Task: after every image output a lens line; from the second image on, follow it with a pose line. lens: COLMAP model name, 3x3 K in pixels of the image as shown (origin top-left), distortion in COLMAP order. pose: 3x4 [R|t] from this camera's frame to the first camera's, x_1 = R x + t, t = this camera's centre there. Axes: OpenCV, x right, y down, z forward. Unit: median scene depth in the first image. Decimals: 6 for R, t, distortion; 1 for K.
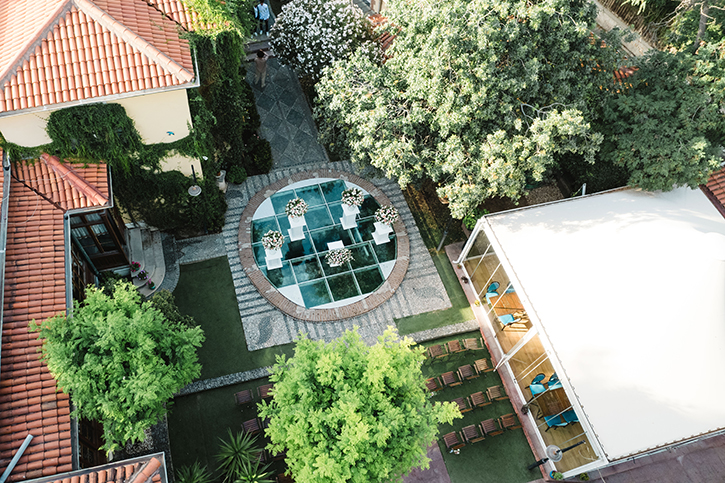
lens RADIAL K [[549.6, 0, 294.3], [0, 549.6, 243.3], [0, 0, 1]] dist [-0.072418, 0.058262]
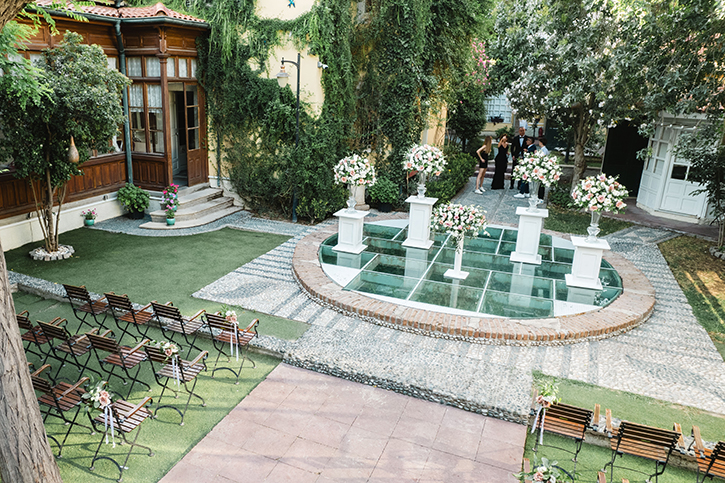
lens RADIAL K [[549.6, 0, 294.3], [0, 549.6, 243.3], [0, 0, 1]] dist [-0.072418, 0.058262]
pose [[0.766698, 0.191724, -0.612712, 0.273075], [-0.550548, 0.687285, -0.473853, 0.346341], [0.330259, 0.700629, 0.632494, 0.704997]]
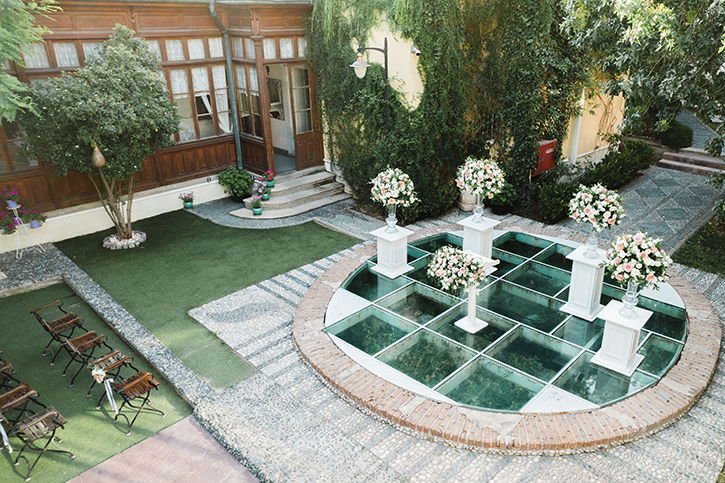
lens RADIAL K [[550.0, 0, 430.6], [0, 550.0, 241.3], [0, 0, 1]] dist [-0.071218, 0.066495]
pose [[0.571411, 0.326467, -0.752934, 0.373981], [-0.702453, 0.668944, -0.243051, 0.123662], [0.424322, 0.667783, 0.611569, 0.771699]]
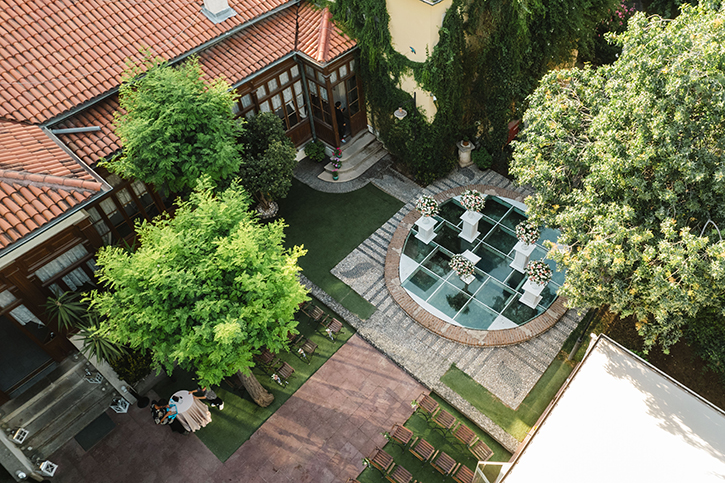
lens RADIAL K [[550.0, 0, 430.6], [0, 550.0, 241.3], [0, 0, 1]] dist [-0.071218, 0.066495]
pose [[0.603383, 0.618795, -0.503013, 0.486956], [-0.681298, 0.727826, 0.078113, -0.040680], [0.414442, 0.295570, 0.860742, 0.223705]]
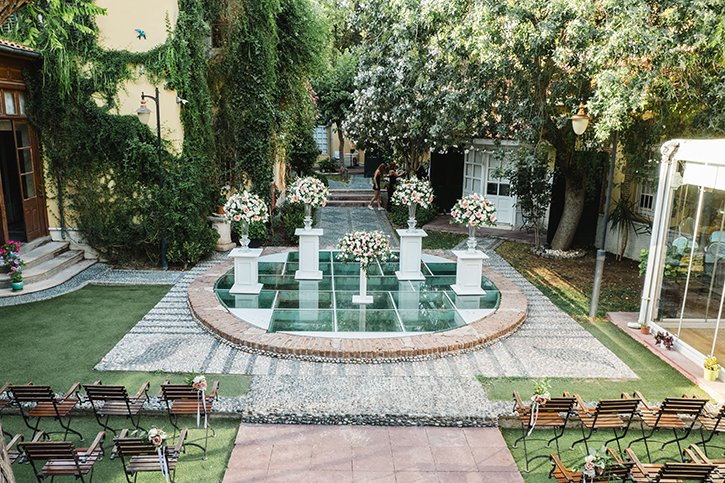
lens RADIAL K [[550.2, 0, 339.4], [0, 550.2, 241.9], [0, 0, 1]] dist [-0.050850, 0.007701]
pose [[0.969394, 0.059441, -0.238205, 0.182116], [-0.211705, 0.693704, -0.688445, 0.371751], [0.124322, 0.717803, 0.685056, 0.692811]]
